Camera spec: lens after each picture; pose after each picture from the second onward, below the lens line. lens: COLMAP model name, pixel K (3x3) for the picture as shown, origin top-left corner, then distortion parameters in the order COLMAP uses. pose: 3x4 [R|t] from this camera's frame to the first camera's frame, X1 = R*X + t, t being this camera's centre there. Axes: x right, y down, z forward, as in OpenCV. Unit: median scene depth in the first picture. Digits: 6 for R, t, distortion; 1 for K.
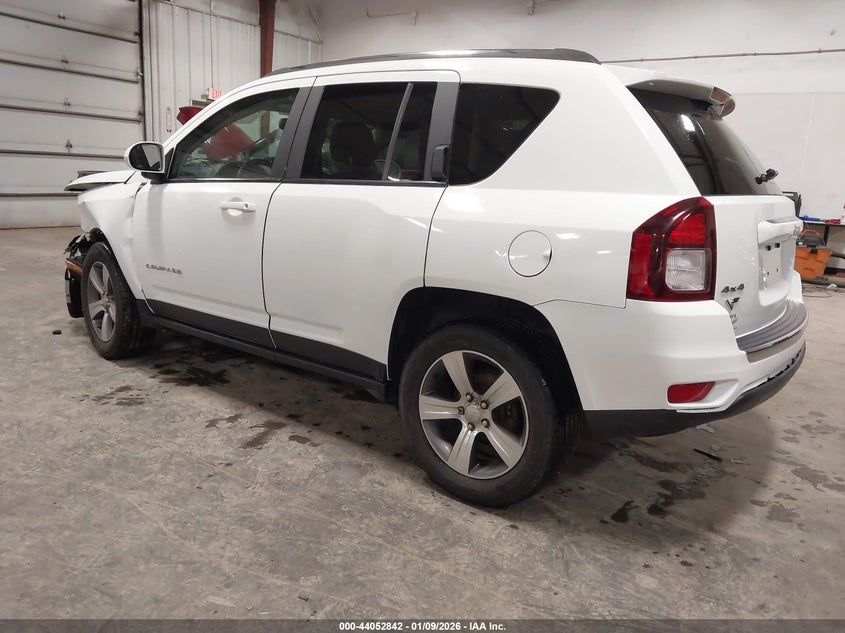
lens RADIAL K [[644.4, 0, 422.5], [0, 644.4, 316.5], [0, 0, 1]] dist [0.004725, 0.005970]
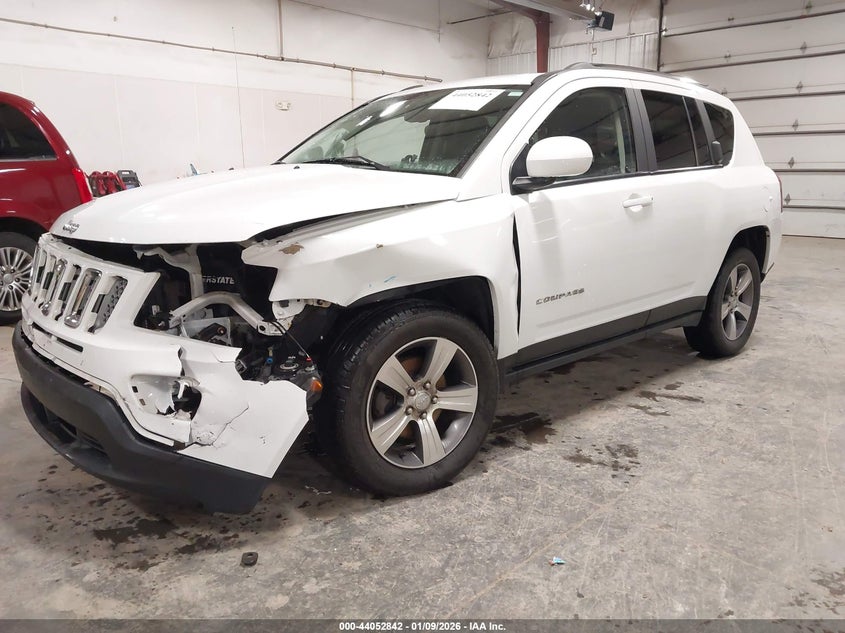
lens RADIAL K [[624.5, 0, 422.5], [0, 624.5, 316.5], [0, 0, 1]] dist [0.002742, 0.002922]
pose [[0.211657, -0.258109, 0.942646, -1.660319], [0.252419, 0.946211, 0.202409, -0.353400], [-0.944185, 0.195101, 0.265424, 1.350920]]
